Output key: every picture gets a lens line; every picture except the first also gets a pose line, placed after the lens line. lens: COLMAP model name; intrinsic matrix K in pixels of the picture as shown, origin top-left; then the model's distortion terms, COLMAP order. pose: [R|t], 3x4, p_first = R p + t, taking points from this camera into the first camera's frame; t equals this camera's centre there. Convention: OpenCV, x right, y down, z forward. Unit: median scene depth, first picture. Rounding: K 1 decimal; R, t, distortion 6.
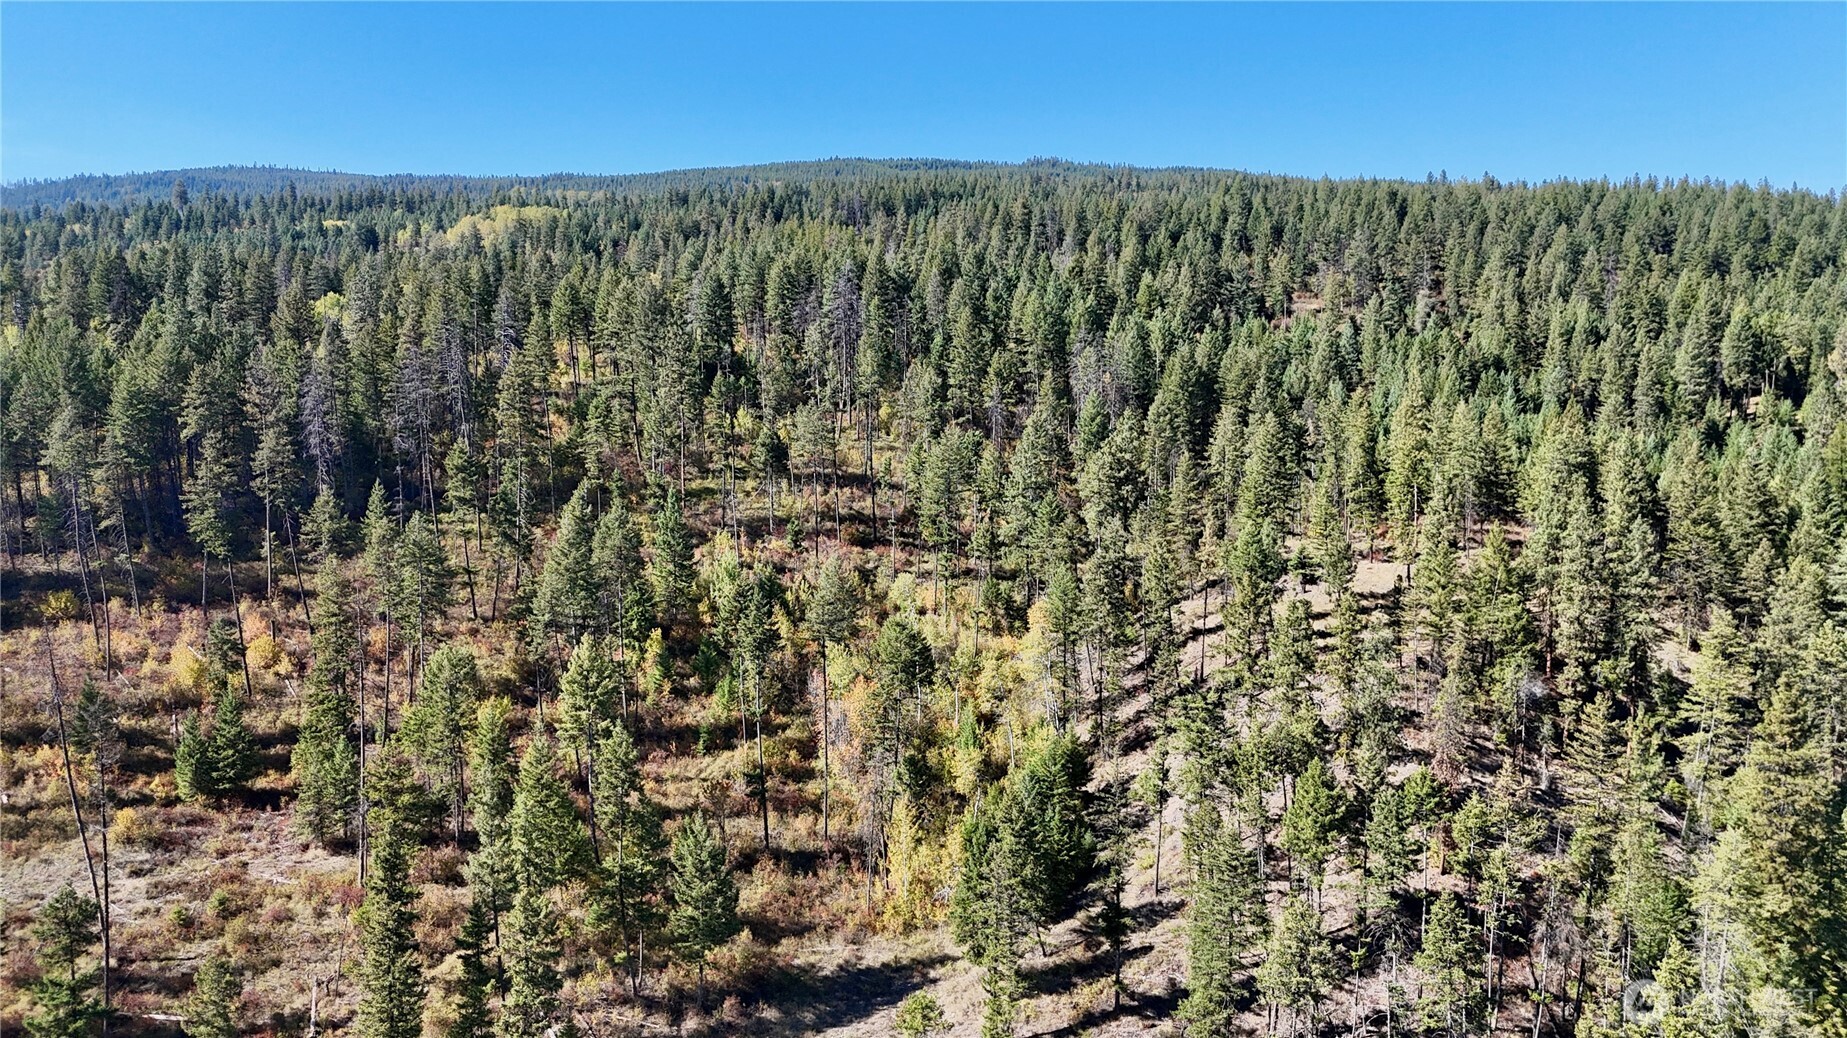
lens RADIAL K [[1365.1, 0, 932.2], [0, 1365.1, 518.4], [0, 0, 1]] dist [0.069366, -0.066552]
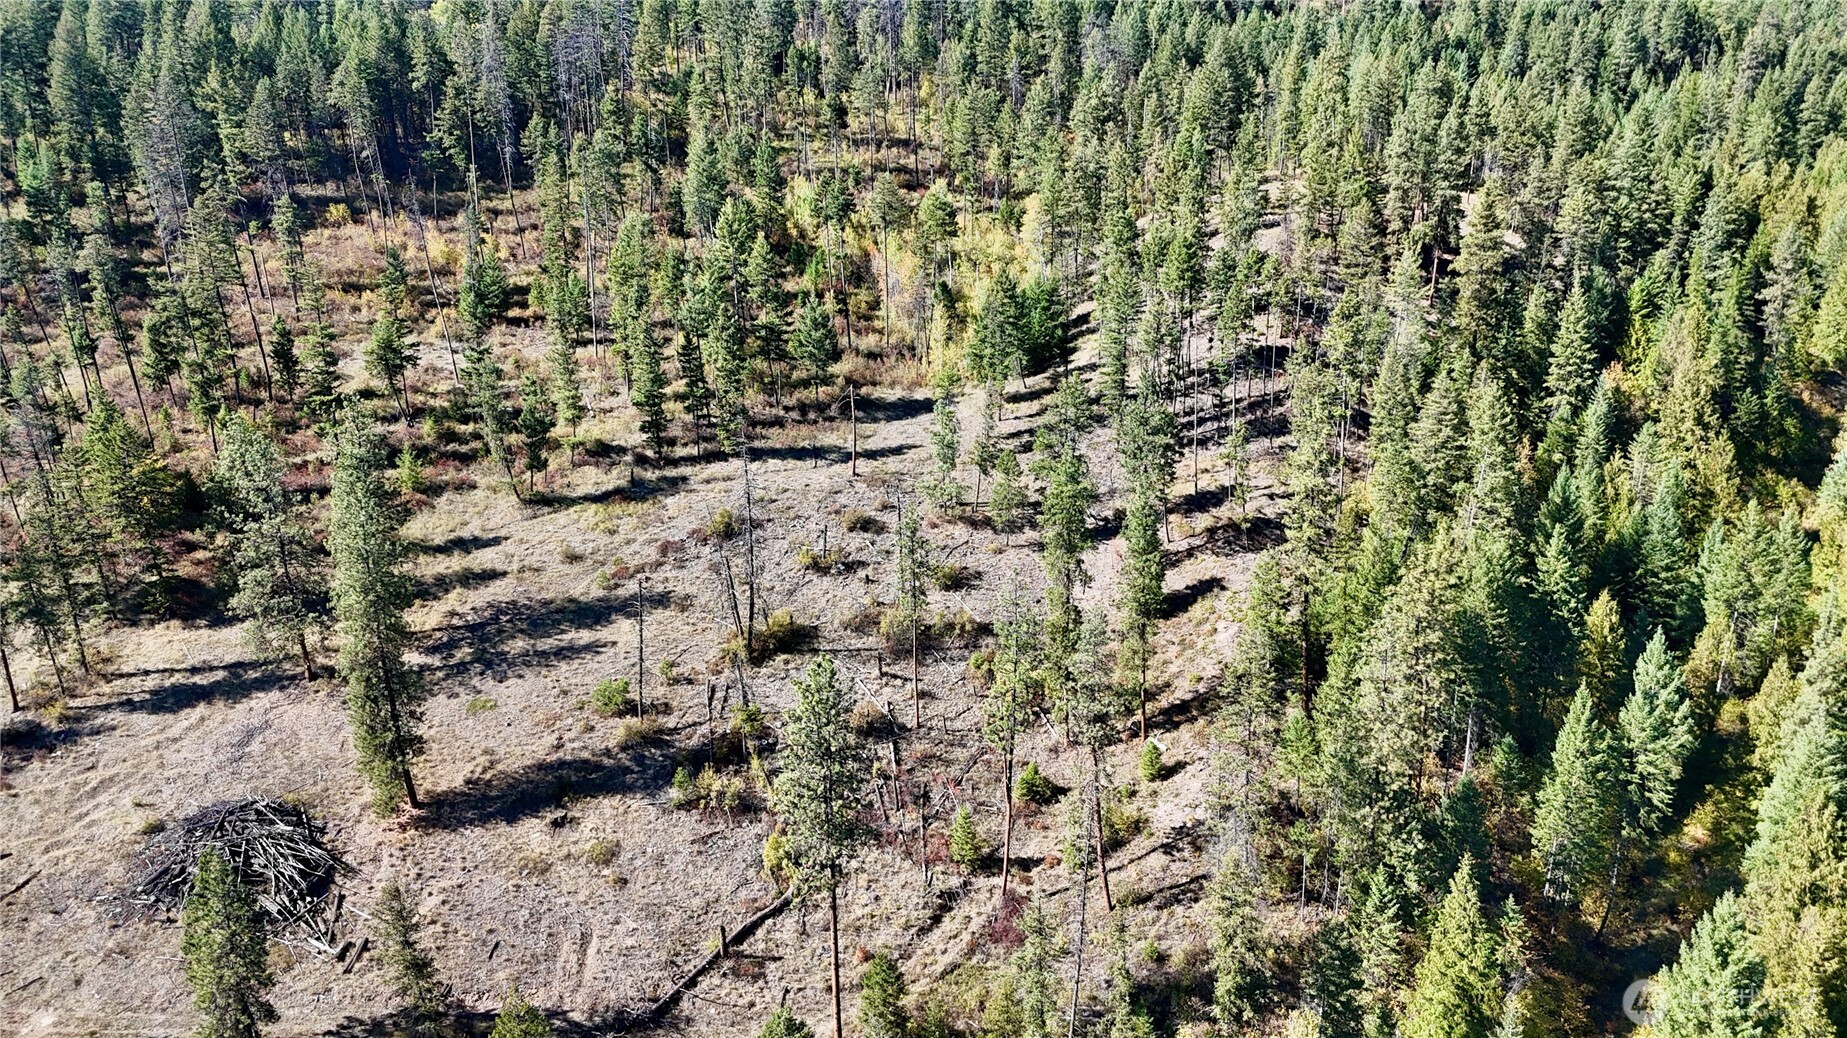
lens RADIAL K [[1365.1, 0, 933.4], [0, 1365.1, 524.0], [0, 0, 1]] dist [0.069366, -0.066552]
pose [[0.999448, -0.005651, -0.032736, 0.016350], [0.011576, 0.982902, 0.183763, 0.119421], [0.031138, -0.184041, 0.982425, -0.406431]]
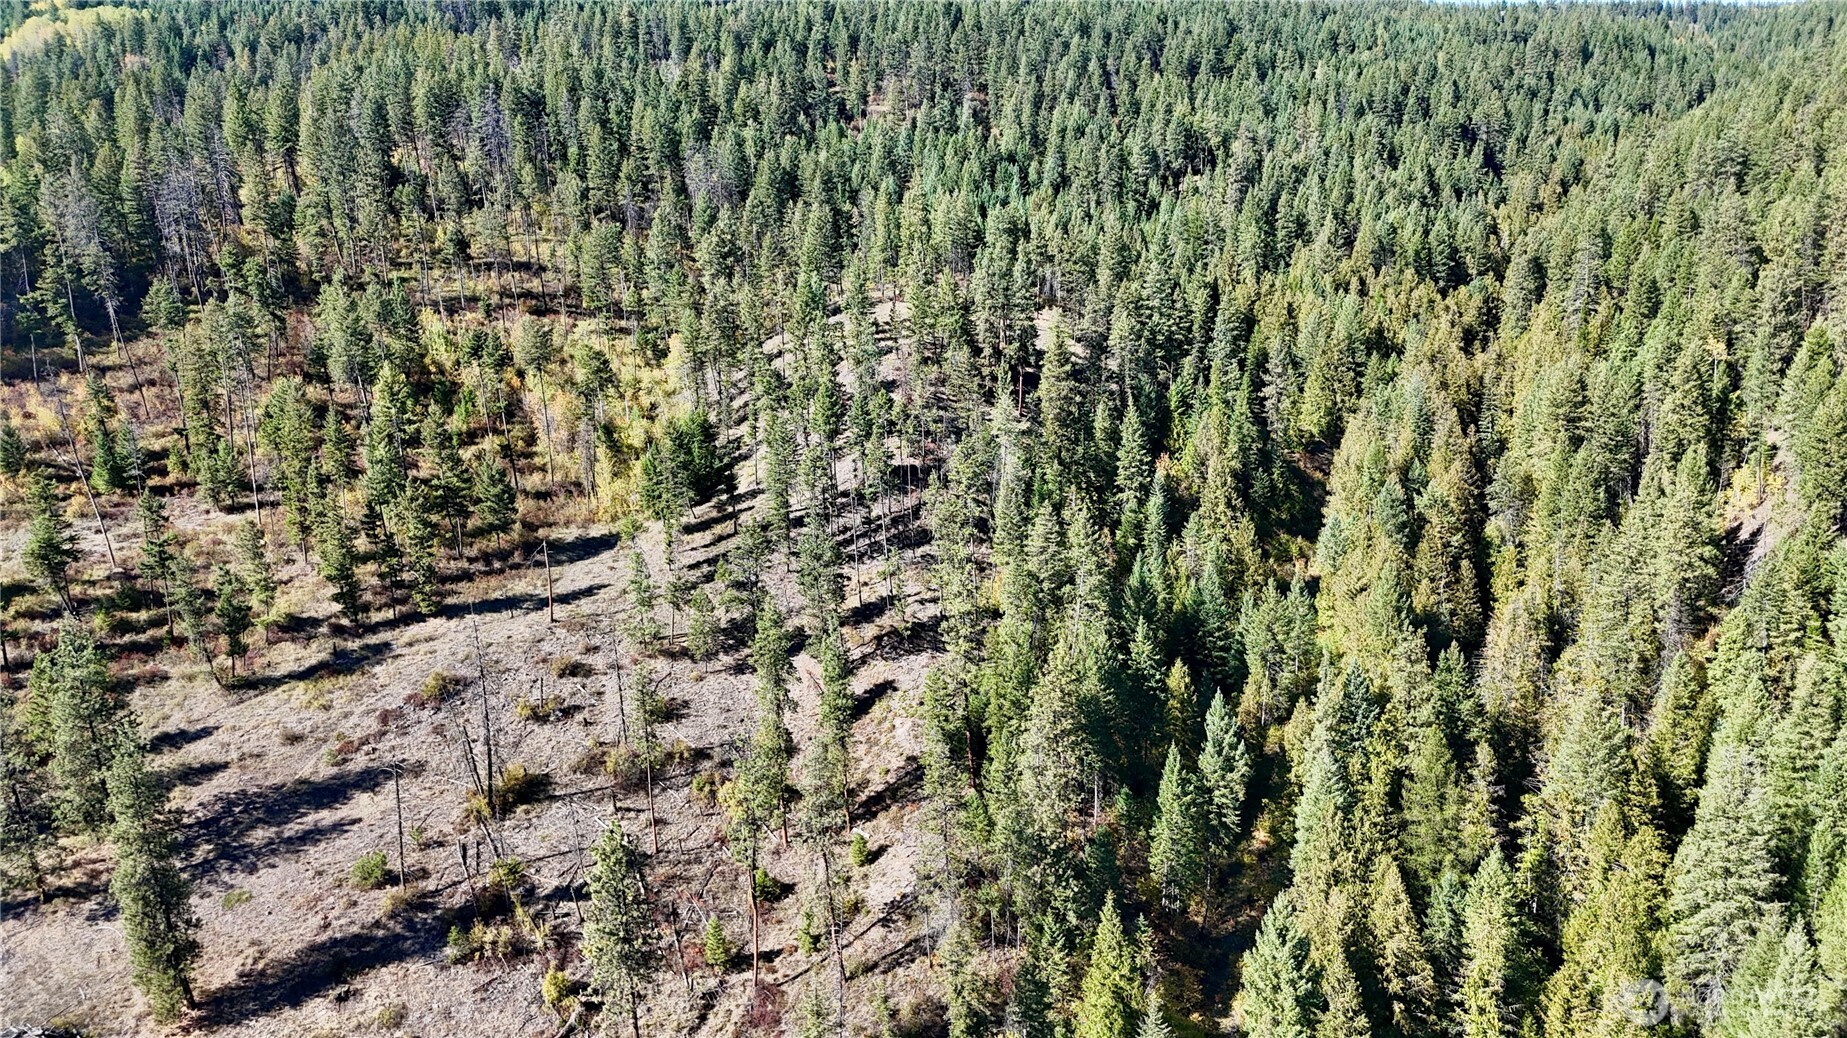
lens RADIAL K [[1365.1, 0, 938.6], [0, 1365.1, 517.0], [0, 0, 1]] dist [0.069366, -0.066552]
pose [[0.962481, -0.097029, 0.253408, -0.043178], [0.058511, 0.986125, 0.155353, 0.037616], [-0.264965, -0.134698, 0.954804, -0.530803]]
